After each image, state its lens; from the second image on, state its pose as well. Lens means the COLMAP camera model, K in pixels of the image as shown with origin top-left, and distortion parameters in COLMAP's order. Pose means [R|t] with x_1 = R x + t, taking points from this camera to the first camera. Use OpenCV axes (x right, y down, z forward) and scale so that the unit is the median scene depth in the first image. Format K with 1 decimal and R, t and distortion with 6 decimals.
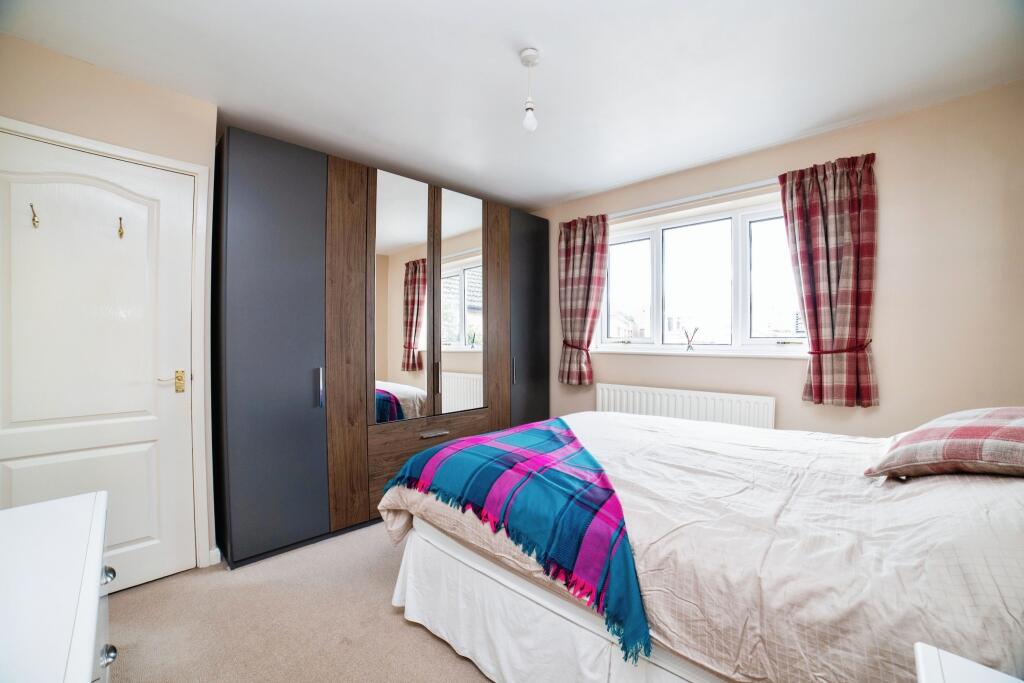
lens RADIAL K [[446.6, 0, 509.3], [0, 446.6, 344.5], [0, 0, 1]] dist [-0.001502, -0.000129]
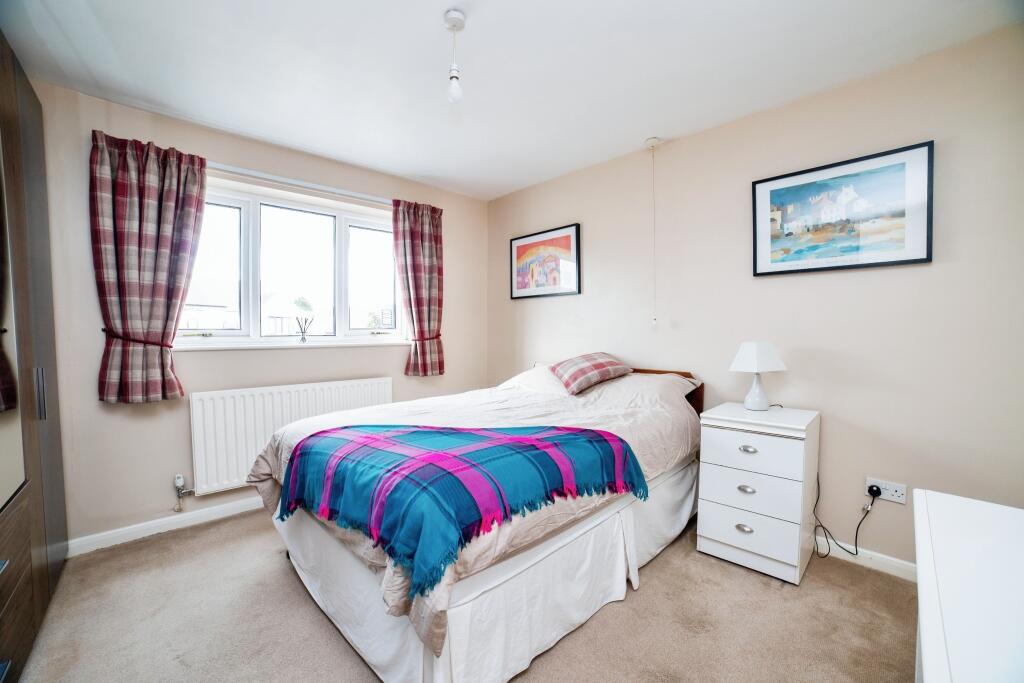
lens RADIAL K [[446.6, 0, 509.3], [0, 446.6, 344.5], [0, 0, 1]] dist [-0.001502, -0.000129]
pose [[0.053417, -0.031871, 0.998064, -0.645525], [0.016890, 0.999376, 0.031009, -0.005101], [-0.998429, 0.015200, 0.053922, 0.618576]]
